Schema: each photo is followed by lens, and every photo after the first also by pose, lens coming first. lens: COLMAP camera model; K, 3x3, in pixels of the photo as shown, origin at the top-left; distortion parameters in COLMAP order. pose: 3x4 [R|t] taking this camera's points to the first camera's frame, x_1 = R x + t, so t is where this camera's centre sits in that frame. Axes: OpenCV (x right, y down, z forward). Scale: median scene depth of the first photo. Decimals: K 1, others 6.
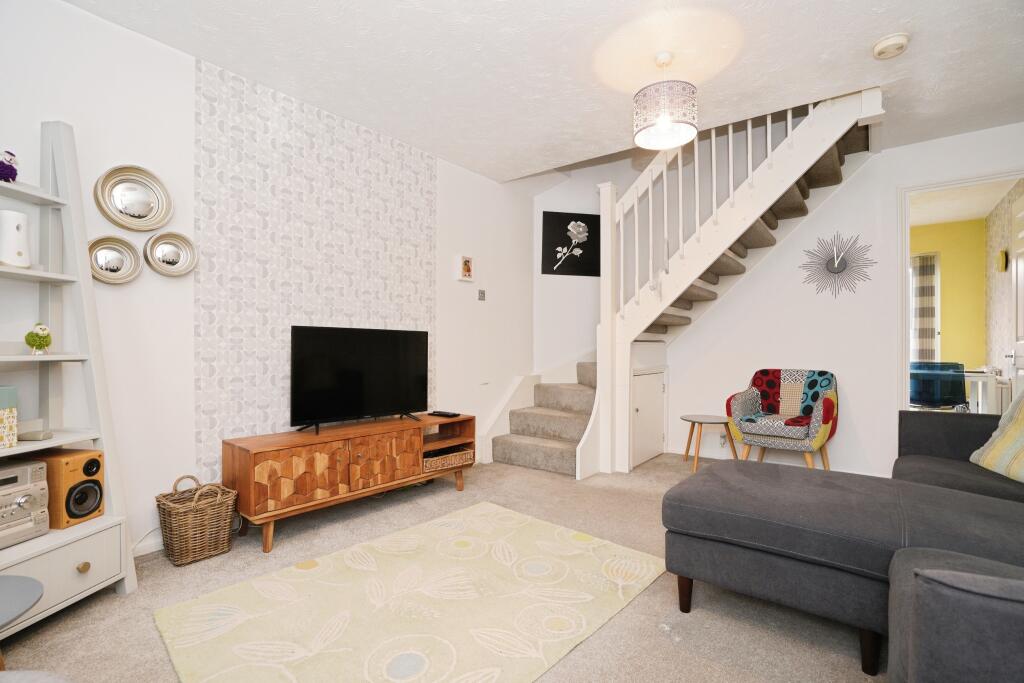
lens RADIAL K [[495.7, 0, 515.0], [0, 495.7, 333.7], [0, 0, 1]] dist [-0.014324, 0.015249]
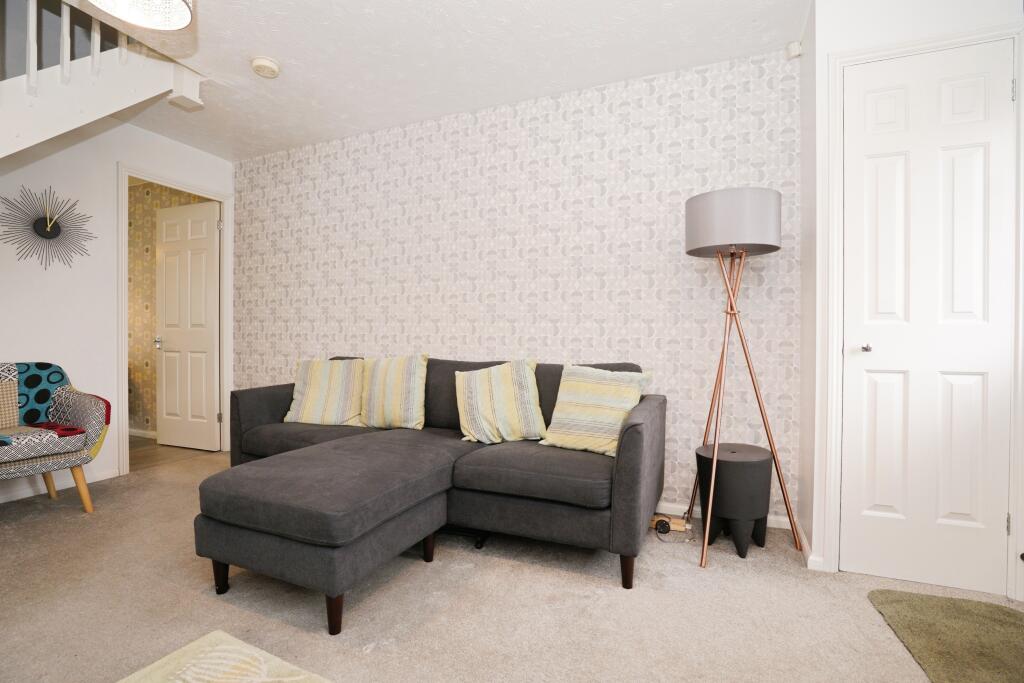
lens RADIAL K [[495.7, 0, 511.7], [0, 495.7, 343.3], [0, 0, 1]] dist [-0.014324, 0.015249]
pose [[-0.258584, -0.012245, 0.965911, -0.357719], [-0.032758, 0.999456, 0.003900, 0.020189], [-0.965433, -0.030633, -0.258844, 0.556092]]
